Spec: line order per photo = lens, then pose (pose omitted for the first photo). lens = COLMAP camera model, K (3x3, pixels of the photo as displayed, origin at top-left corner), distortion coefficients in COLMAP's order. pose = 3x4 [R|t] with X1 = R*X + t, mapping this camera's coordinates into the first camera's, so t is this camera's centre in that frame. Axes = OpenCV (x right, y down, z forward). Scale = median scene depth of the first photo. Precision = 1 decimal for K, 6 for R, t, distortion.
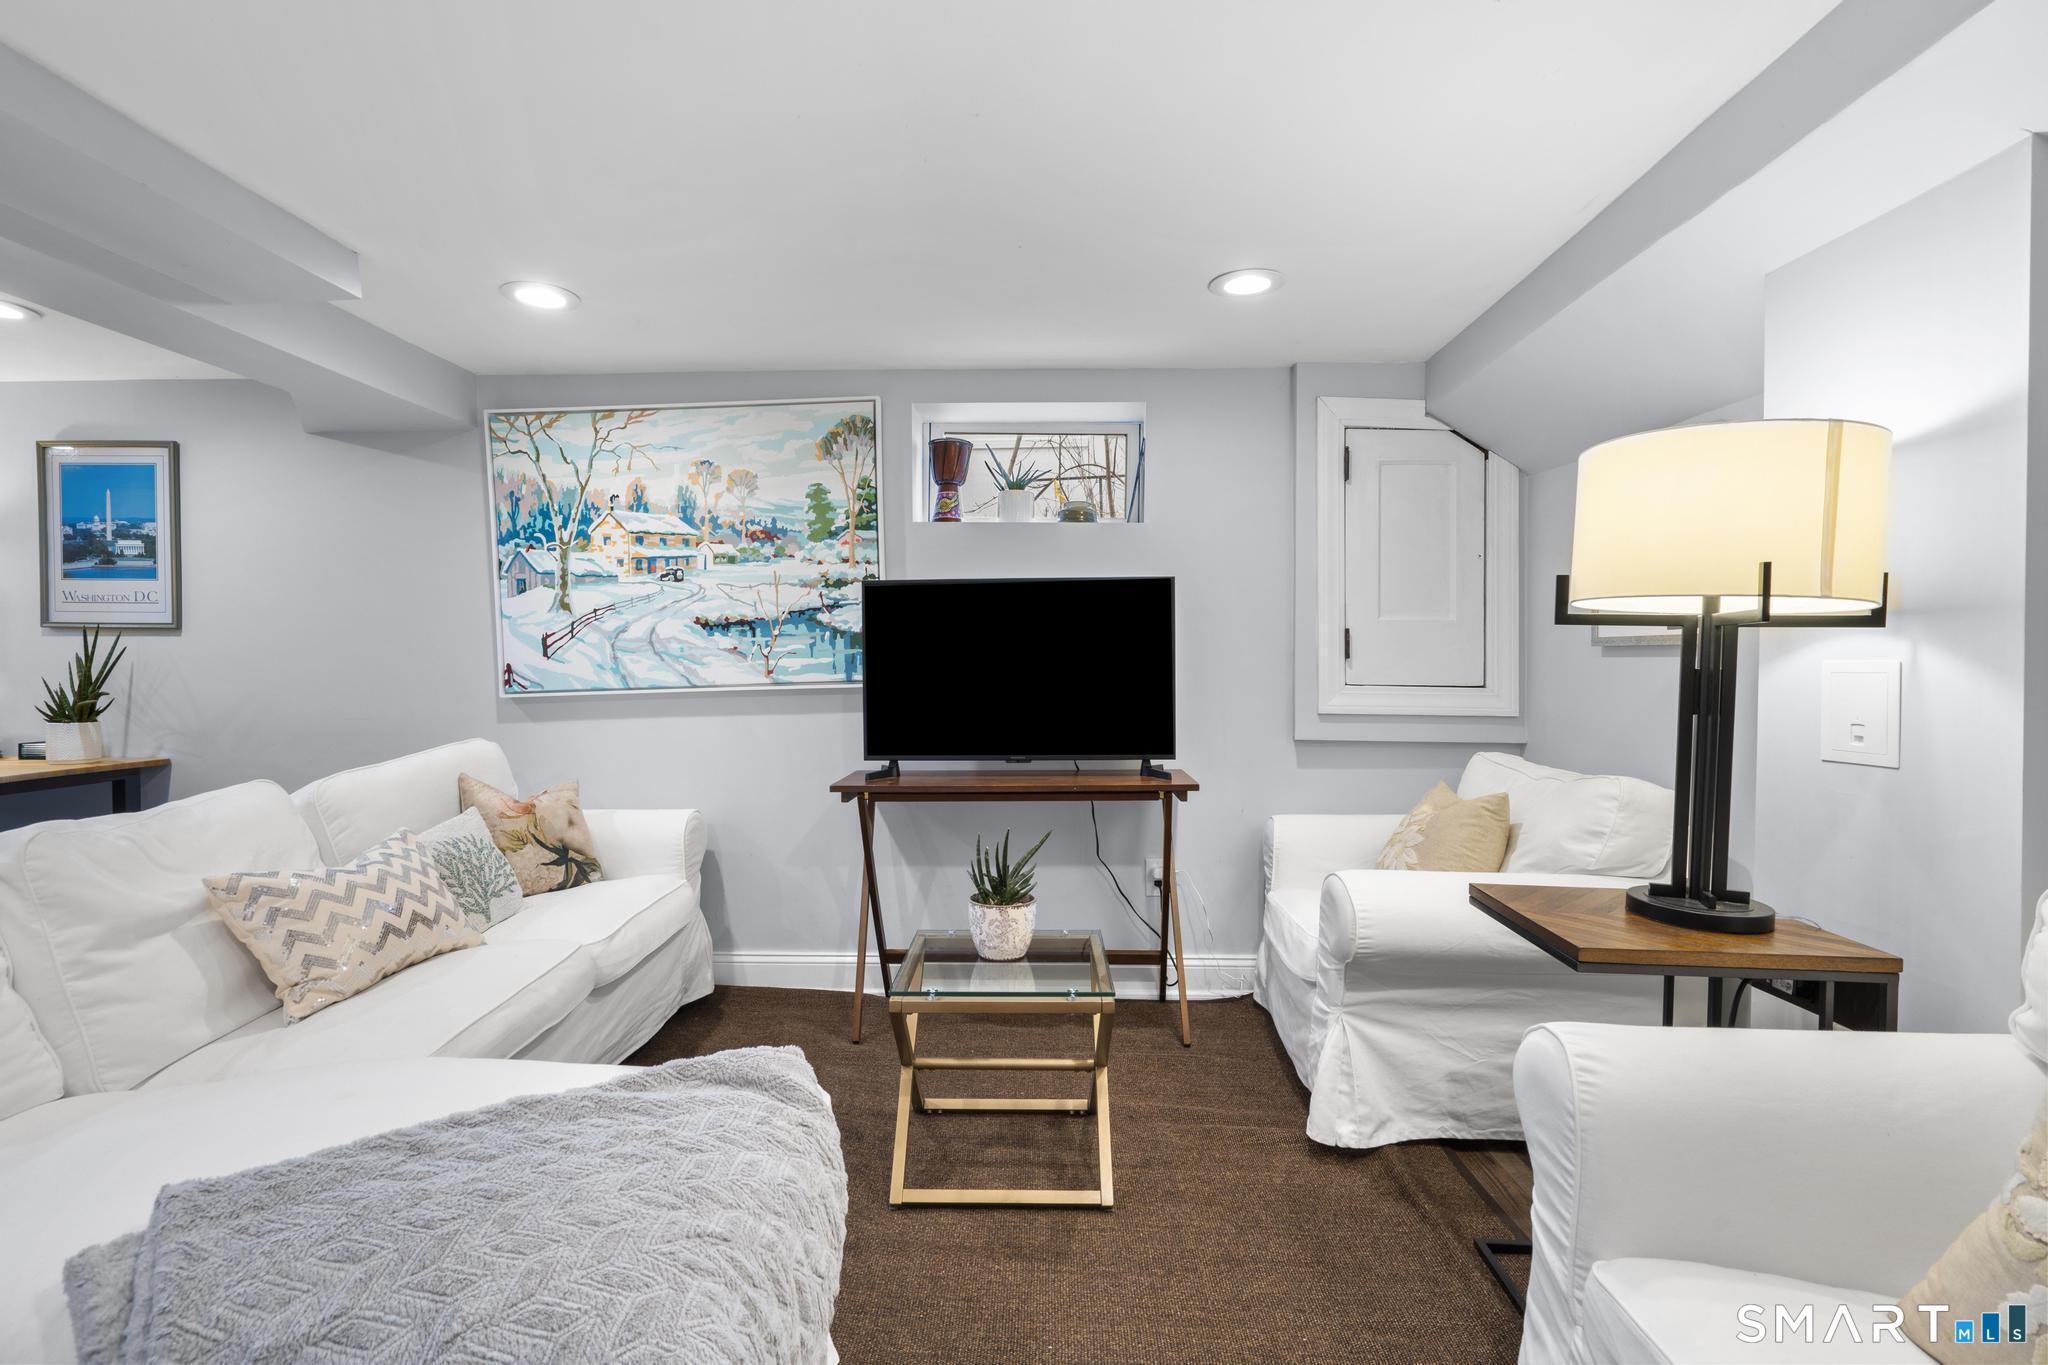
lens RADIAL K [[937.2, 0, 1024.9], [0, 937.2, 677.0], [0, 0, 1]] dist [-0.008031, 0.005677]
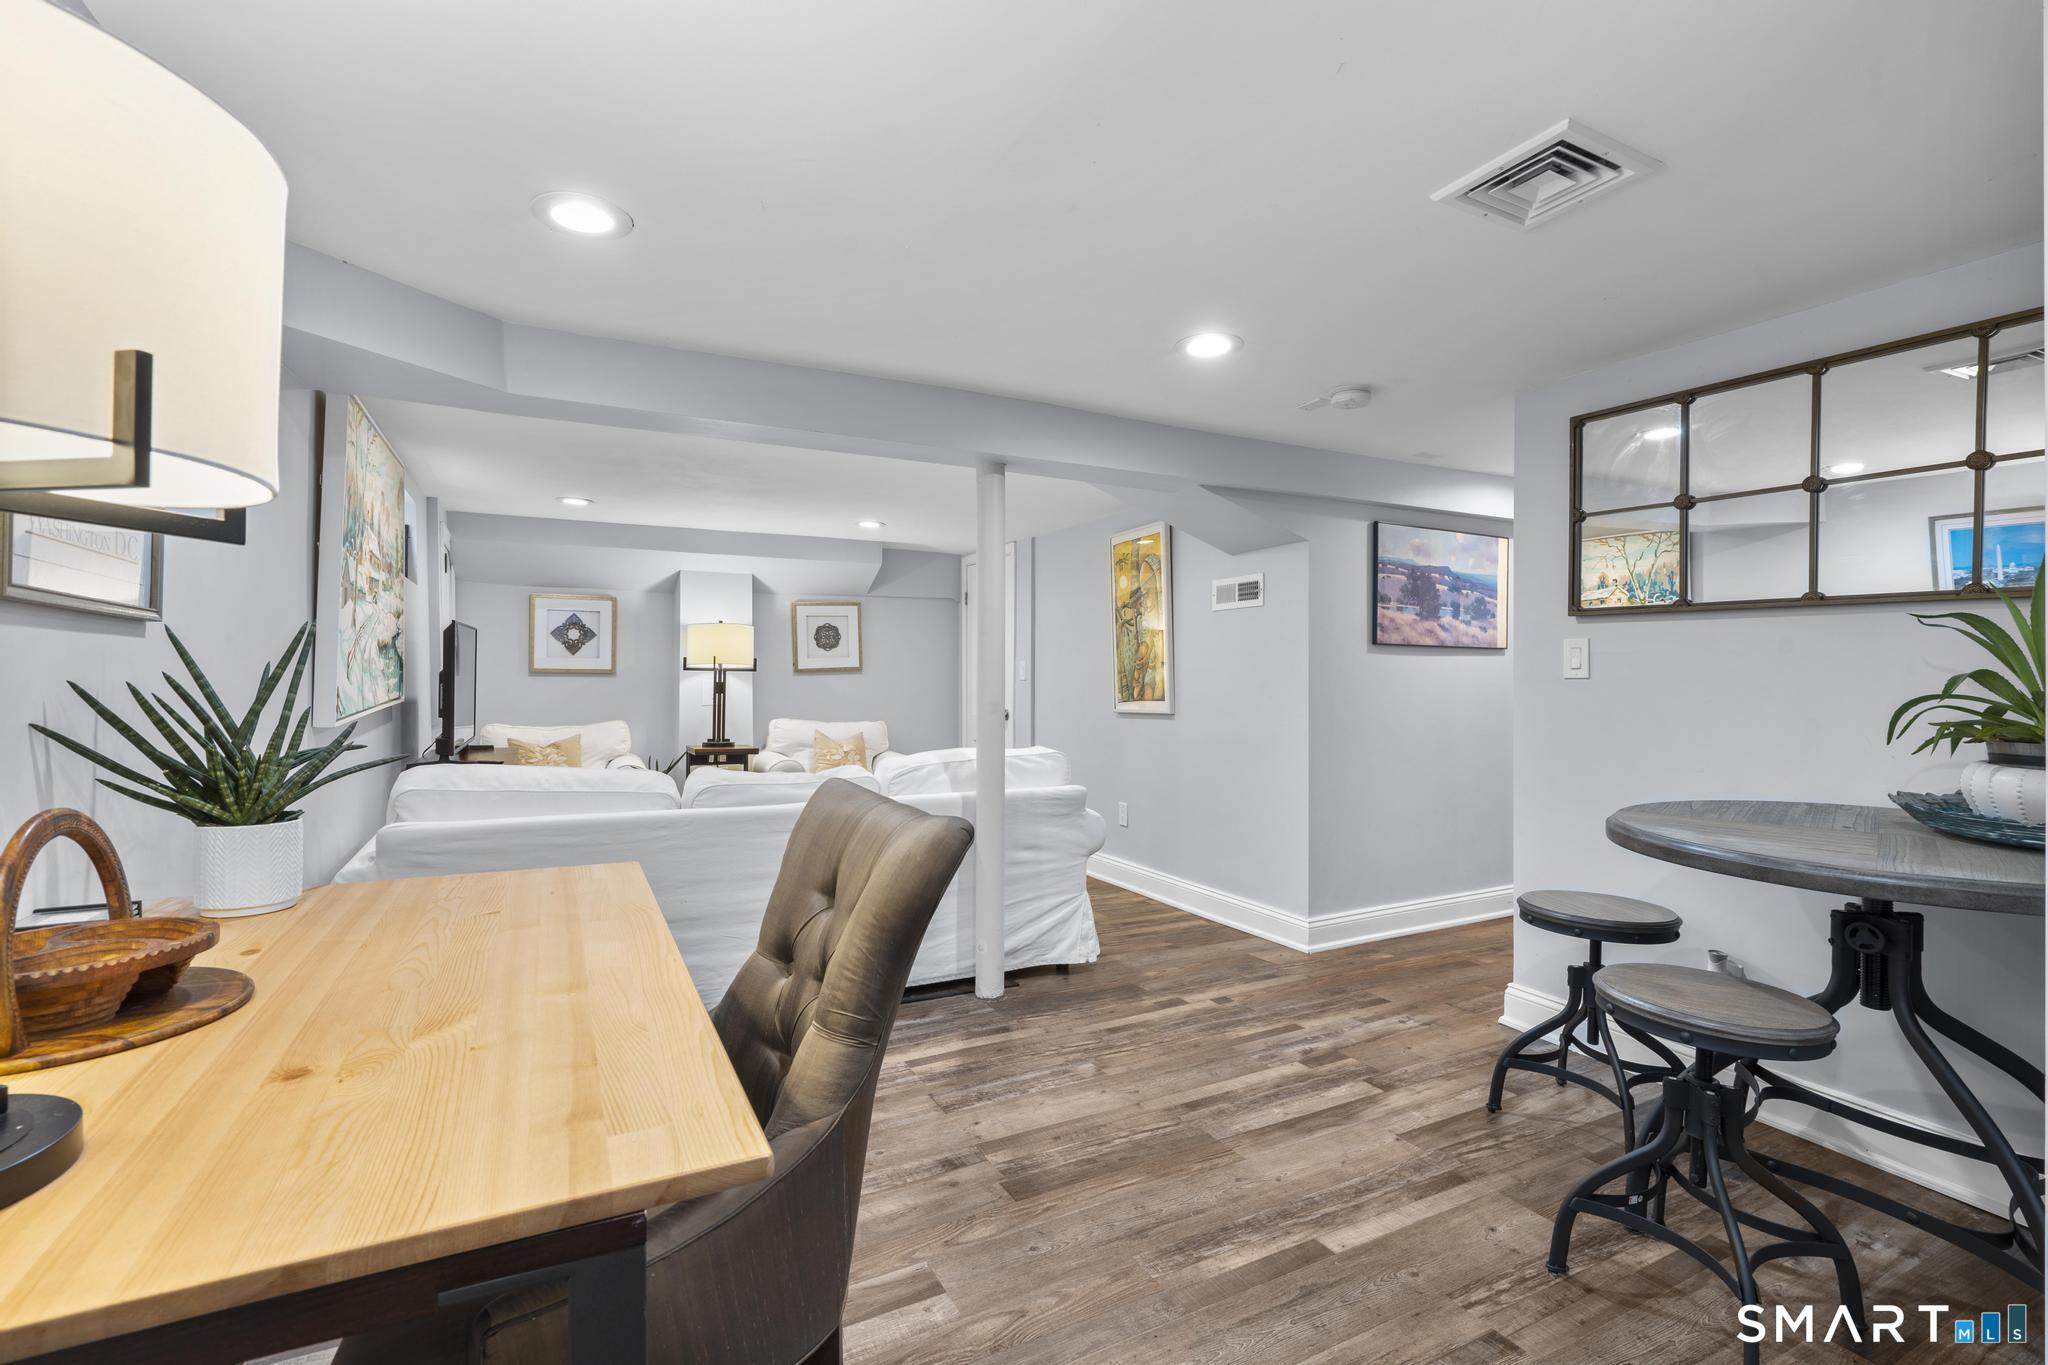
lens RADIAL K [[918.2, 0, 1024.0], [0, 918.2, 682.5], [0, 0, 1]] dist [-0.008198, 0.004130]
pose [[-0.491785, -0.007791, 0.870682, -1.591850], [0.008138, 0.999875, 0.013544, -0.025170], [-0.870679, 0.013746, -0.491660, 0.877313]]
